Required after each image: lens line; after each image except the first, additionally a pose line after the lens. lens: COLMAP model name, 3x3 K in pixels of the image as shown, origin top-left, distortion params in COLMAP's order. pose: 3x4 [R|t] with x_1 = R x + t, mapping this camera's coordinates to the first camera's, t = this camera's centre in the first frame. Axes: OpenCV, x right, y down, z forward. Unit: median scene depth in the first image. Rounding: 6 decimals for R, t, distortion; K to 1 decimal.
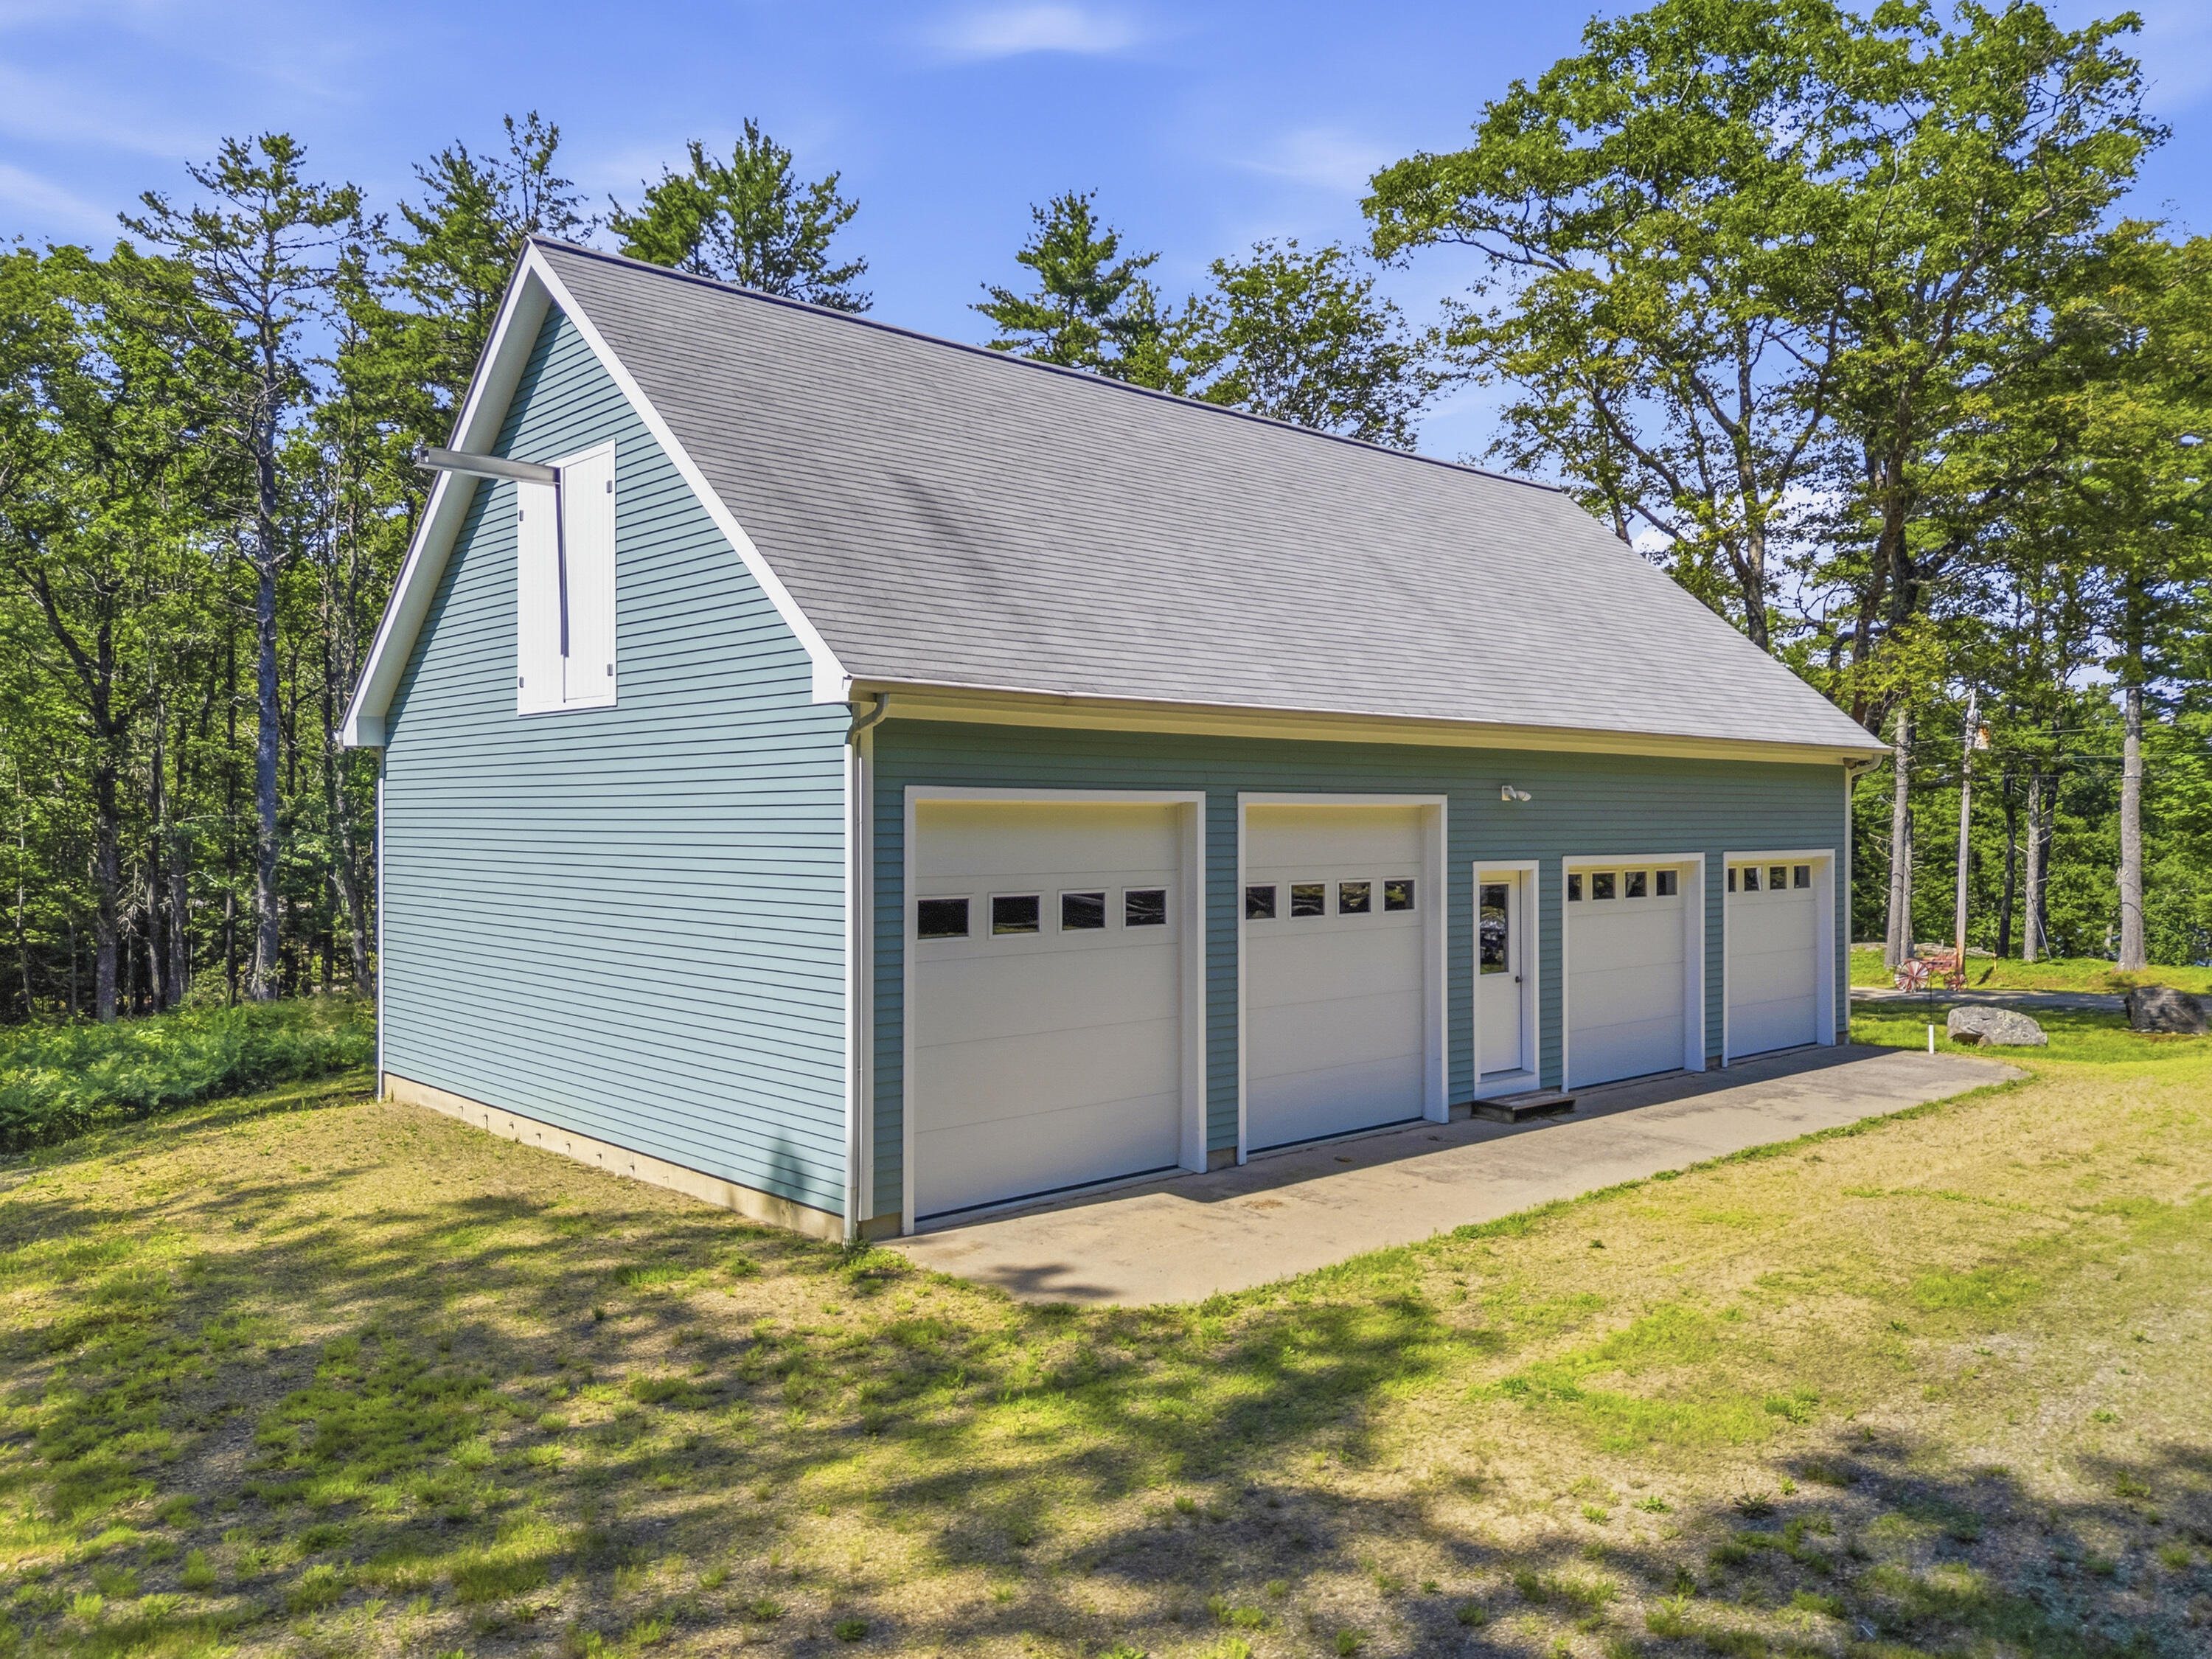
lens RADIAL K [[1656.4, 0, 1106.5], [0, 1656.4, 829.3], [0, 0, 1]] dist [0.061237, -0.000439]
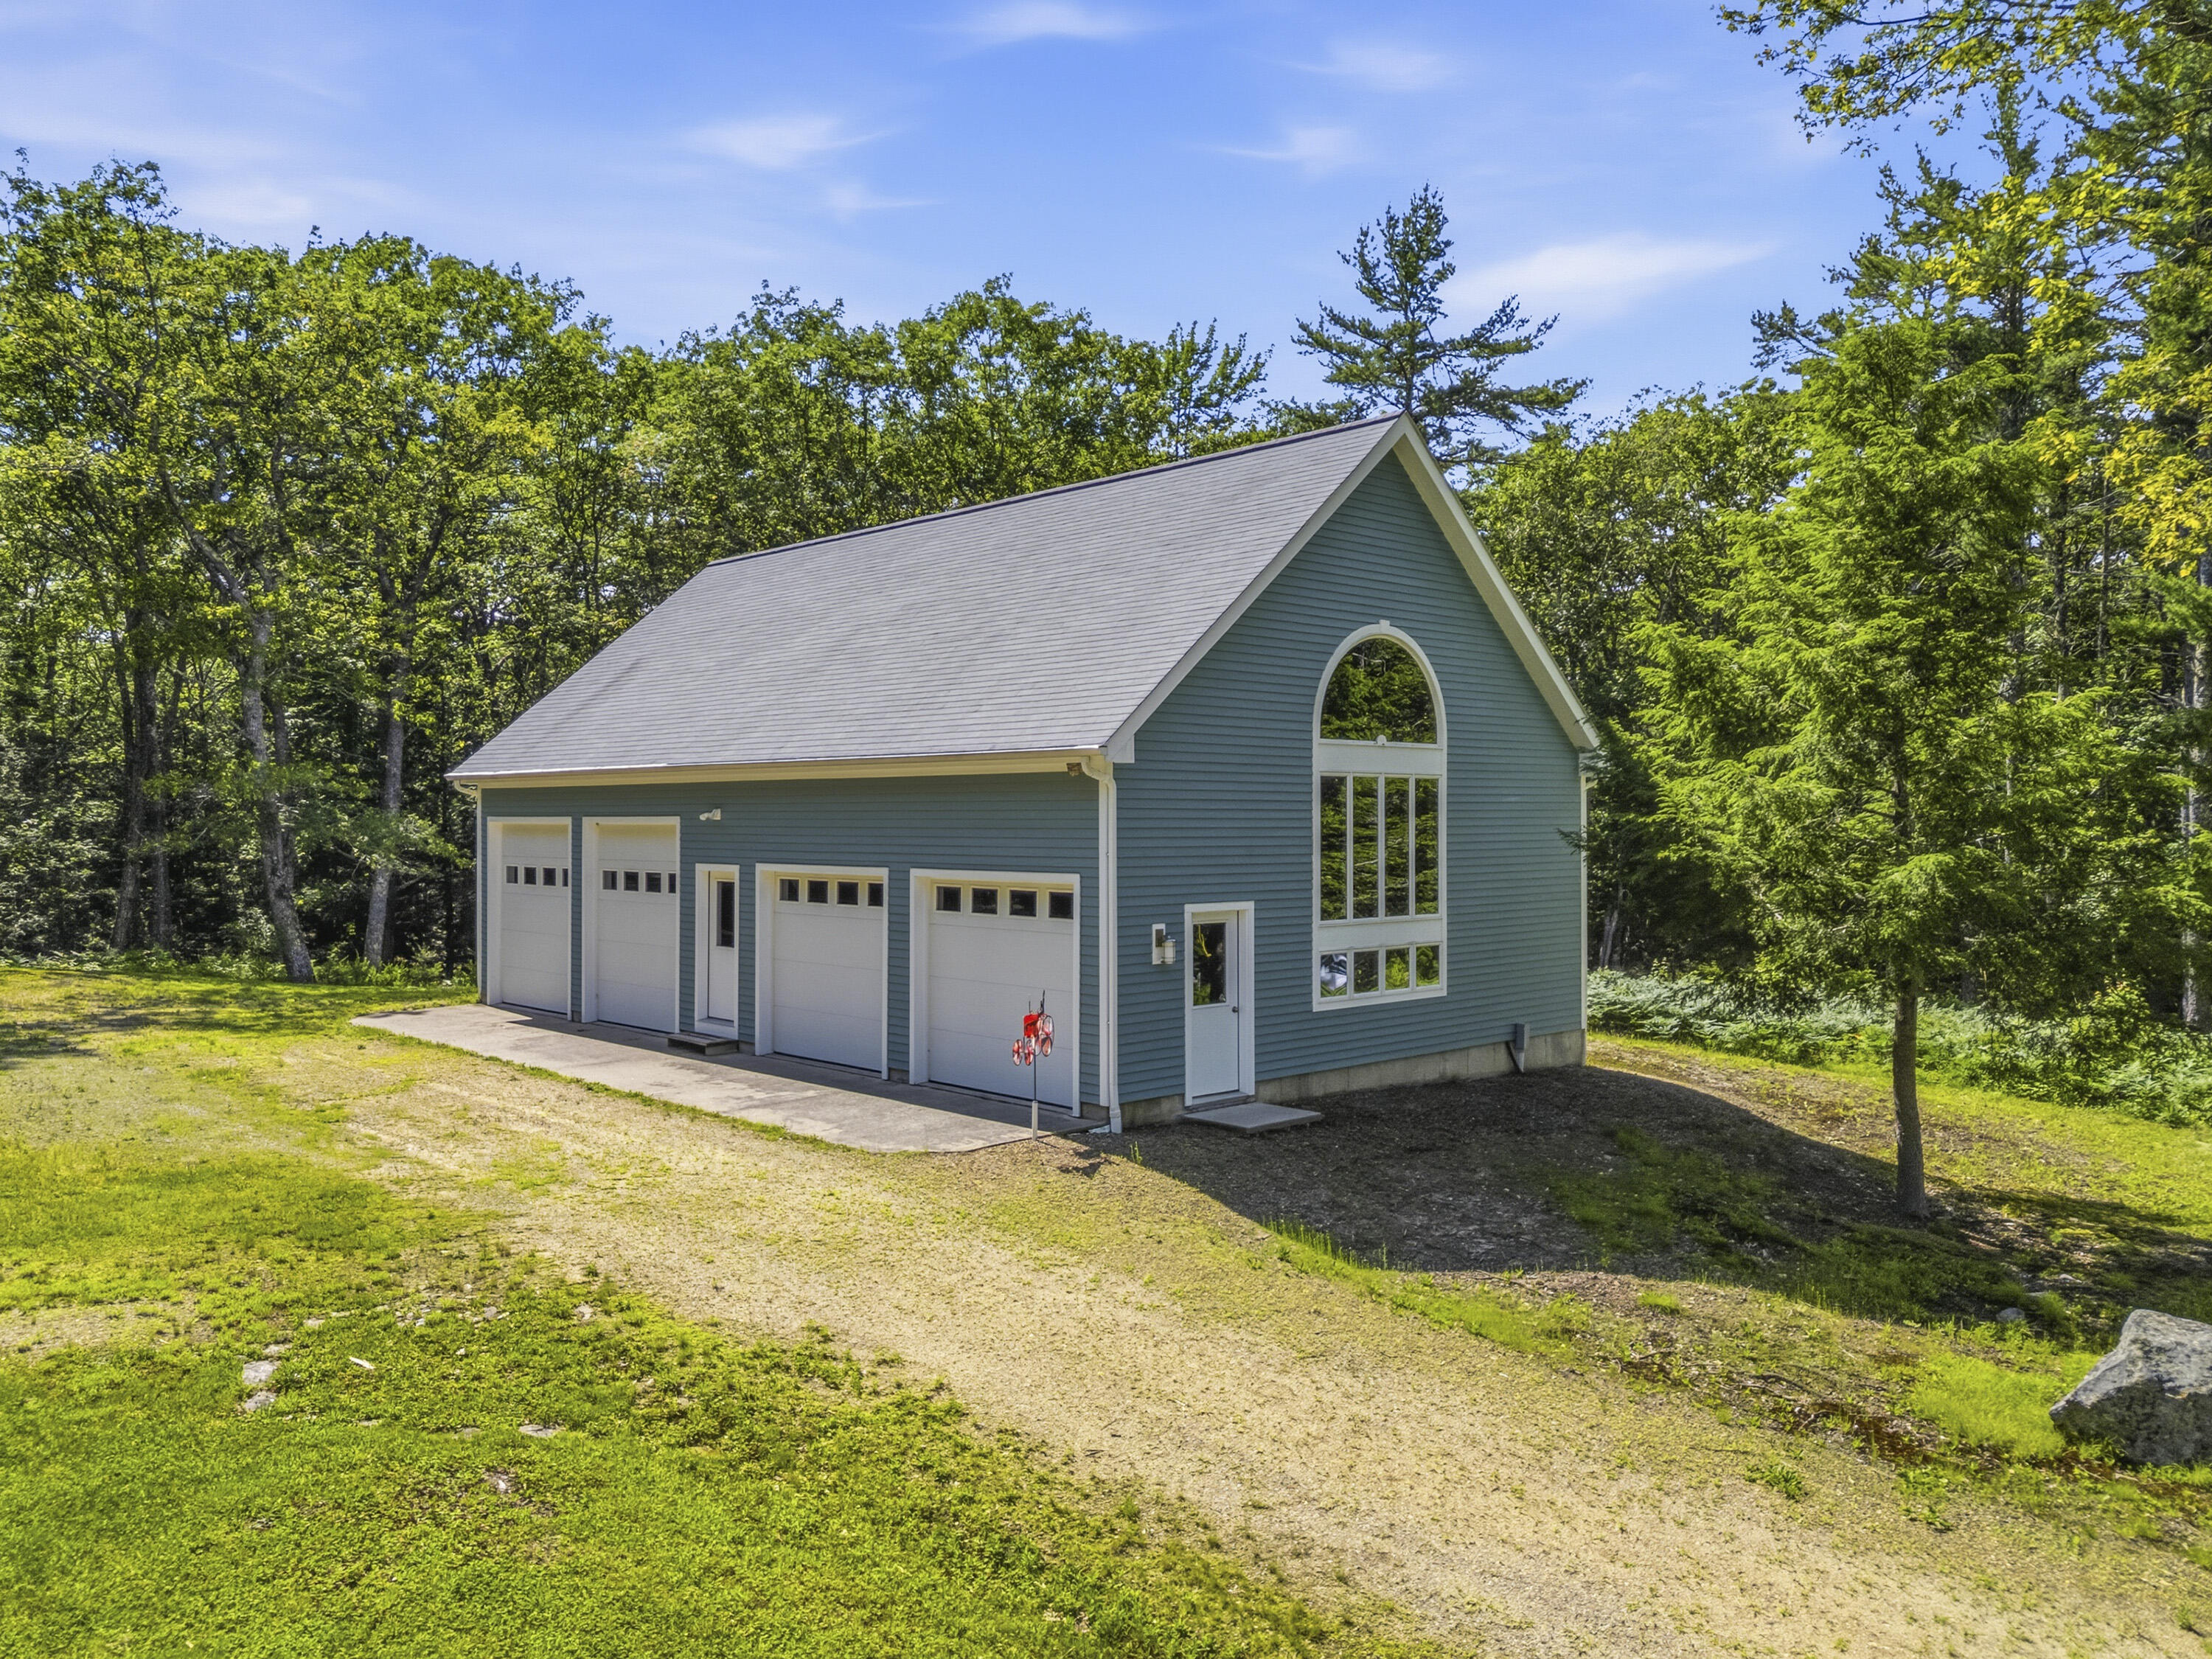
lens RADIAL K [[1656.4, 0, 1106.4], [0, 1656.4, 826.2], [0, 0, 1]] dist [0.061237, -0.000439]
pose [[0.016319, 0.000274, -0.999867, 1.568719], [-0.008335, 0.999965, 0.000138, -0.014440], [0.999832, 0.008332, 0.016320, 1.262038]]
